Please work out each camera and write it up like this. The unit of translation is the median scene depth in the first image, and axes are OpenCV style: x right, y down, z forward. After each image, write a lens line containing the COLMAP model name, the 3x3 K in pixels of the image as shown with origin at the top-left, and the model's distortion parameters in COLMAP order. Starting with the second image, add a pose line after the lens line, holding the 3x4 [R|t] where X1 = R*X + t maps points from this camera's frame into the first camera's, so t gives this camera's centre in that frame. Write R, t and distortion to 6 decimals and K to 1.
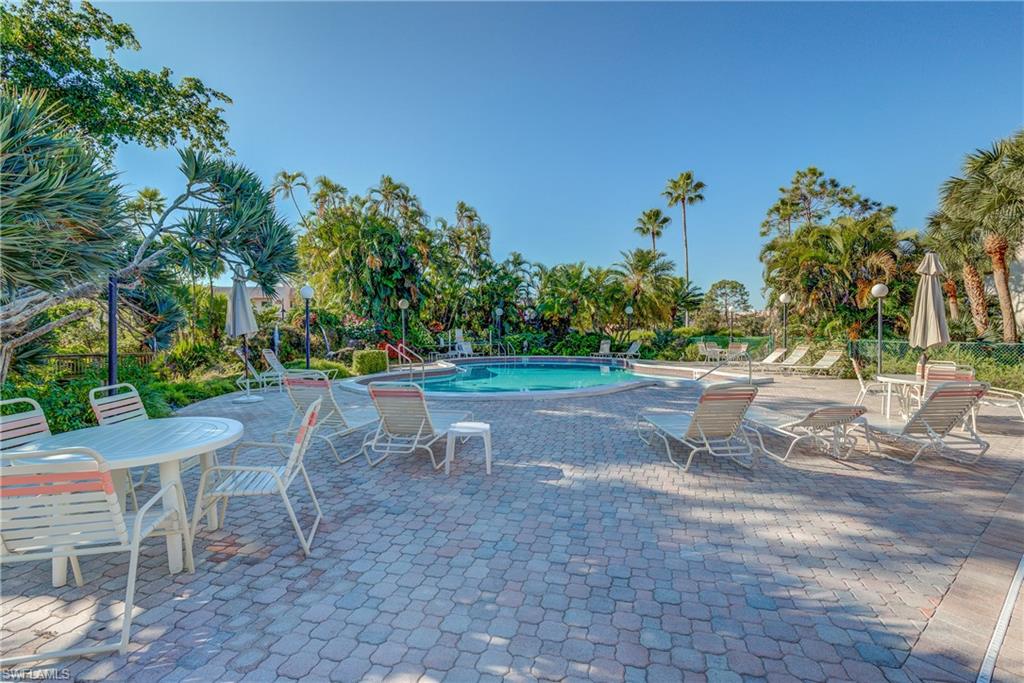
lens RADIAL K [[461.2, 0, 516.8], [0, 461.2, 338.8], [0, 0, 1]] dist [-0.005078, -0.000041]
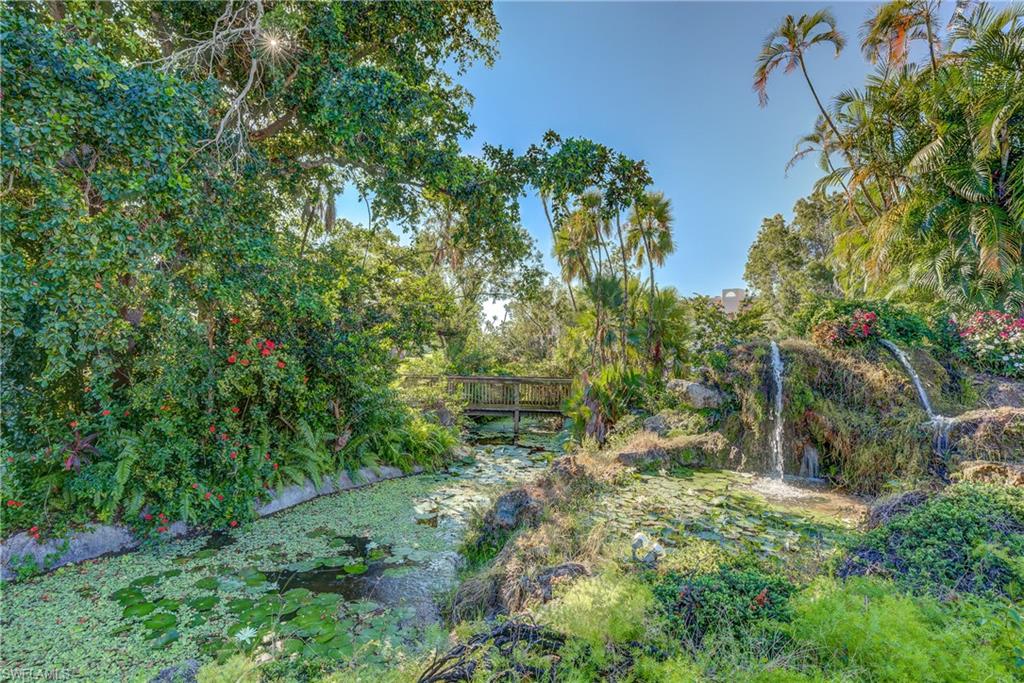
lens RADIAL K [[461.2, 0, 516.8], [0, 461.2, 338.8], [0, 0, 1]] dist [-0.005078, -0.000041]
pose [[0.635888, -0.001997, -0.771779, -0.324422], [-0.031706, 0.999085, -0.028708, -0.009283], [0.771130, 0.042725, 0.635243, 0.505329]]
